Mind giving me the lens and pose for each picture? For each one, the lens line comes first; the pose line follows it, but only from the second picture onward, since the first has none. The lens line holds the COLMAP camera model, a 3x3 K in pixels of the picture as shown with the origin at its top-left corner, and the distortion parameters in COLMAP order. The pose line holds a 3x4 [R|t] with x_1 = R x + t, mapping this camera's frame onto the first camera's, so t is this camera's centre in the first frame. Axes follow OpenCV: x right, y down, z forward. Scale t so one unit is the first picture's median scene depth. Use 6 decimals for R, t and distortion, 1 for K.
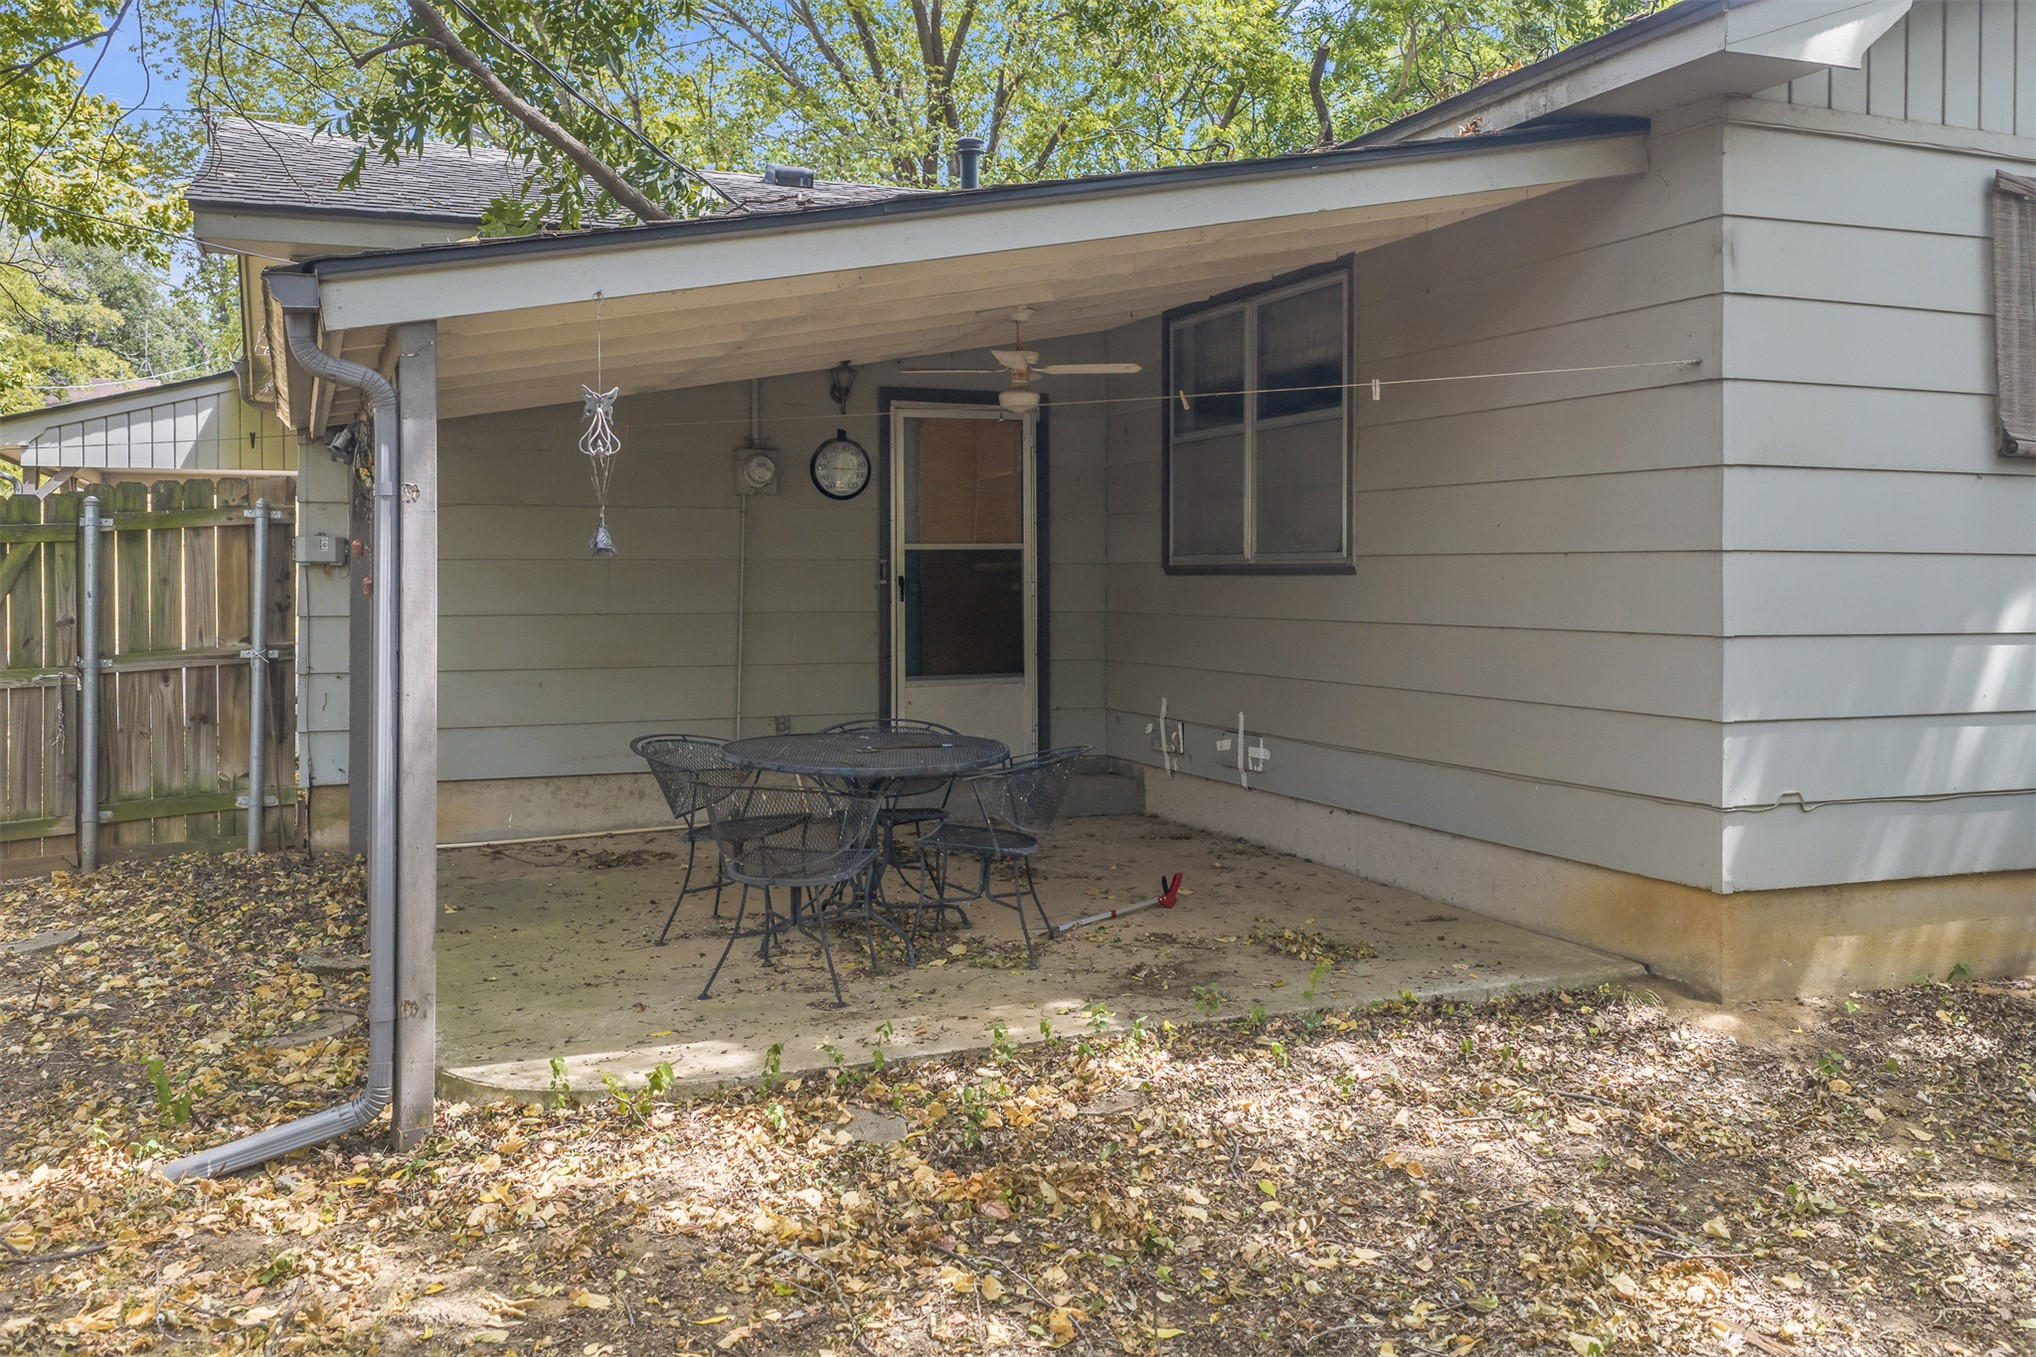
lens RADIAL K [[1645.4, 0, 1014.2], [0, 1645.4, 676.4], [0, 0, 1]] dist [0.003868, -0.004032]
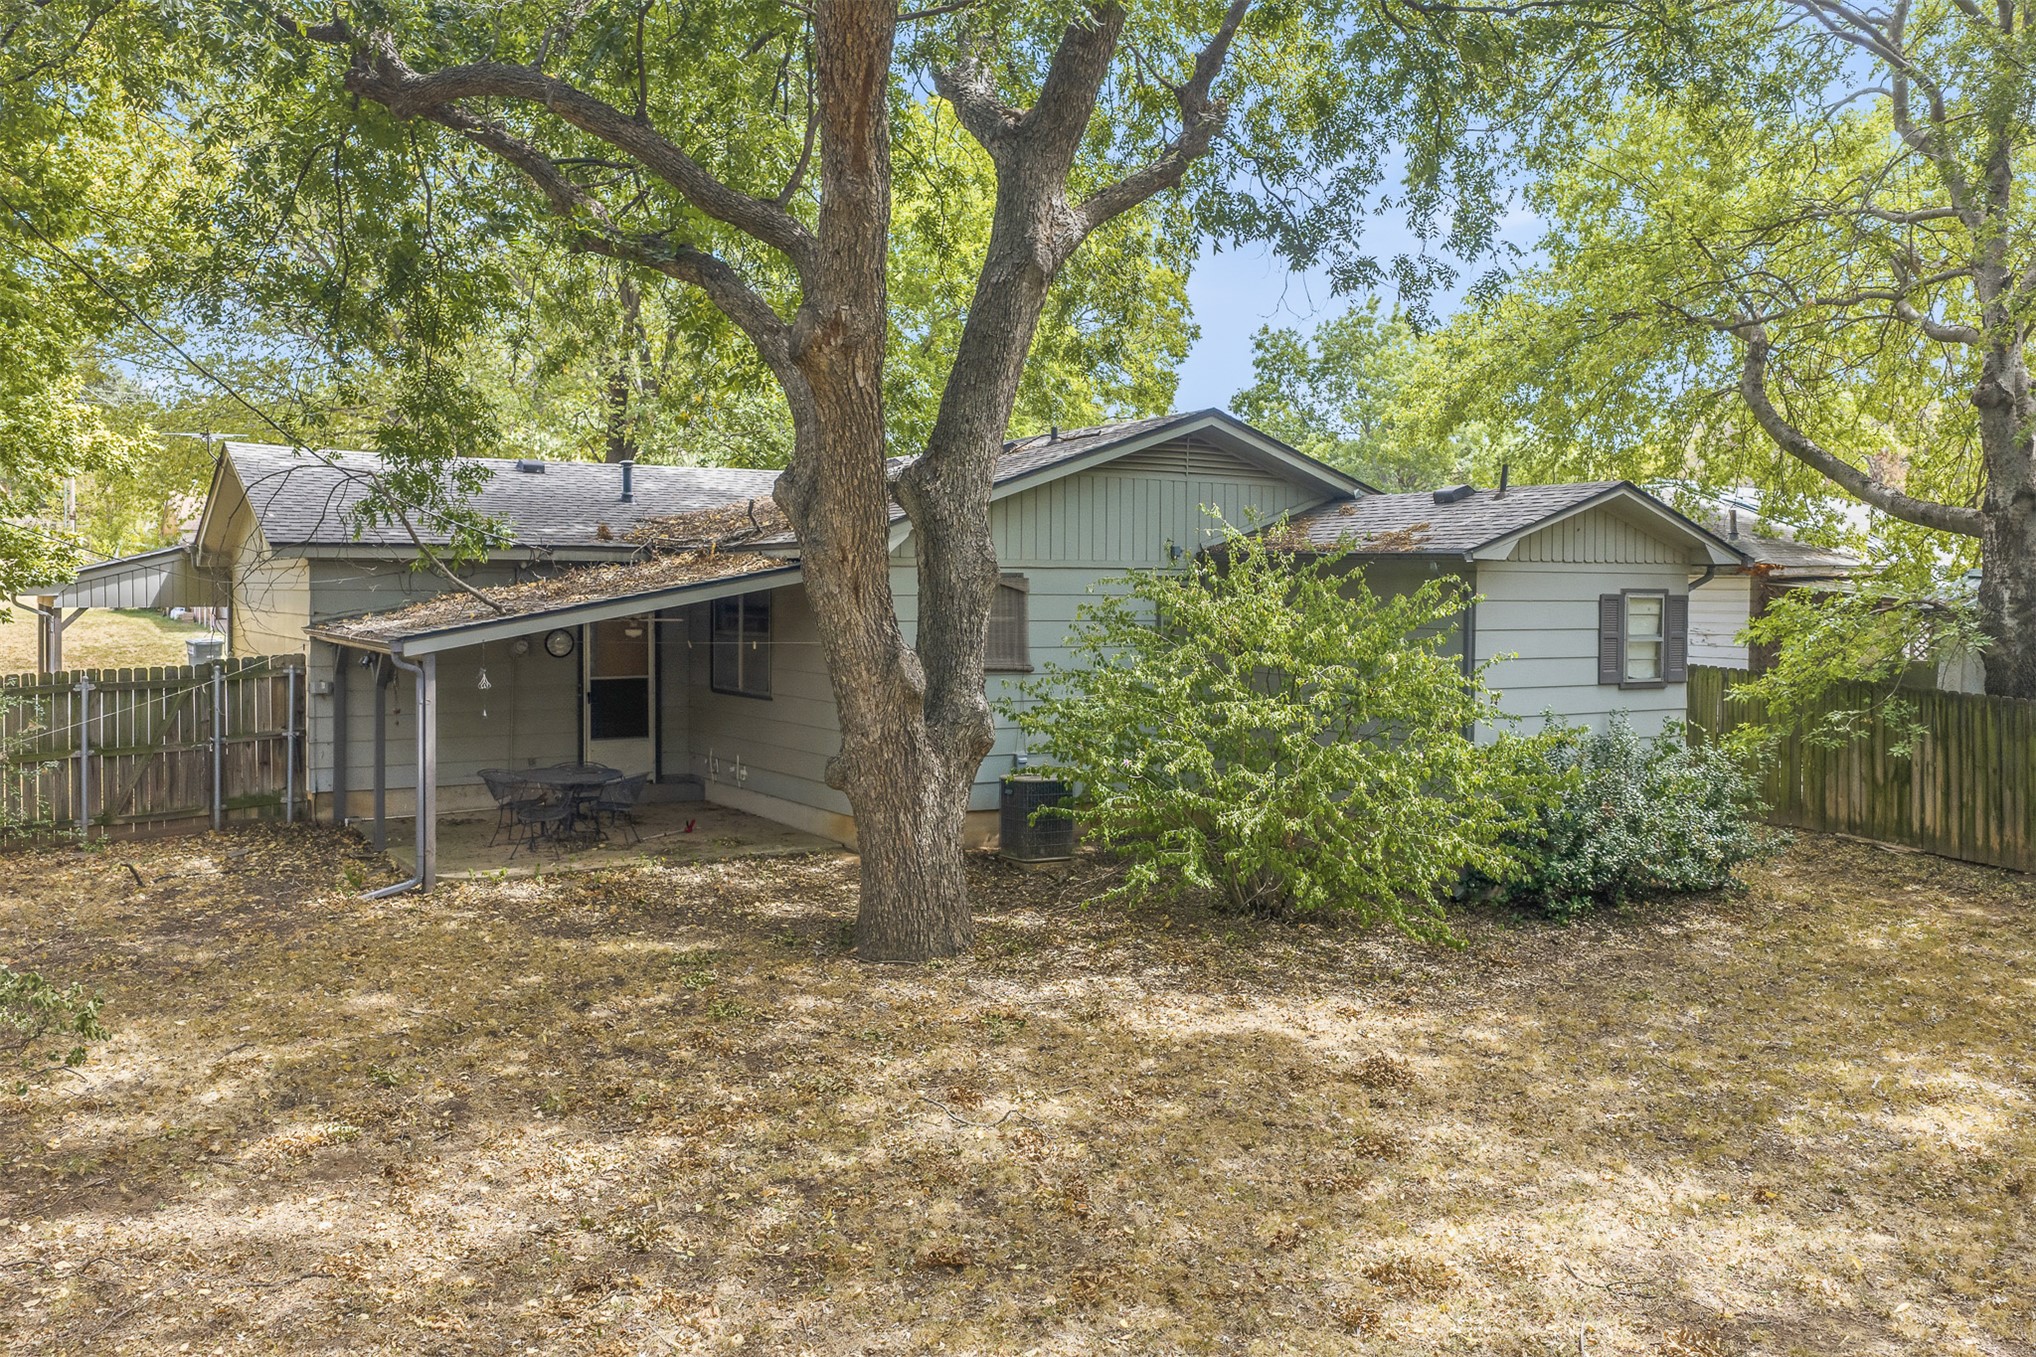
lens RADIAL K [[1645.4, 0, 1026.7], [0, 1645.4, 679.8], [0, 0, 1]] dist [0.003868, -0.004032]
pose [[0.985792, -0.002589, 0.167950, 0.154168], [0.003660, 0.999975, -0.006068, -0.070933], [-0.167930, 0.006596, 0.985777, -1.394650]]
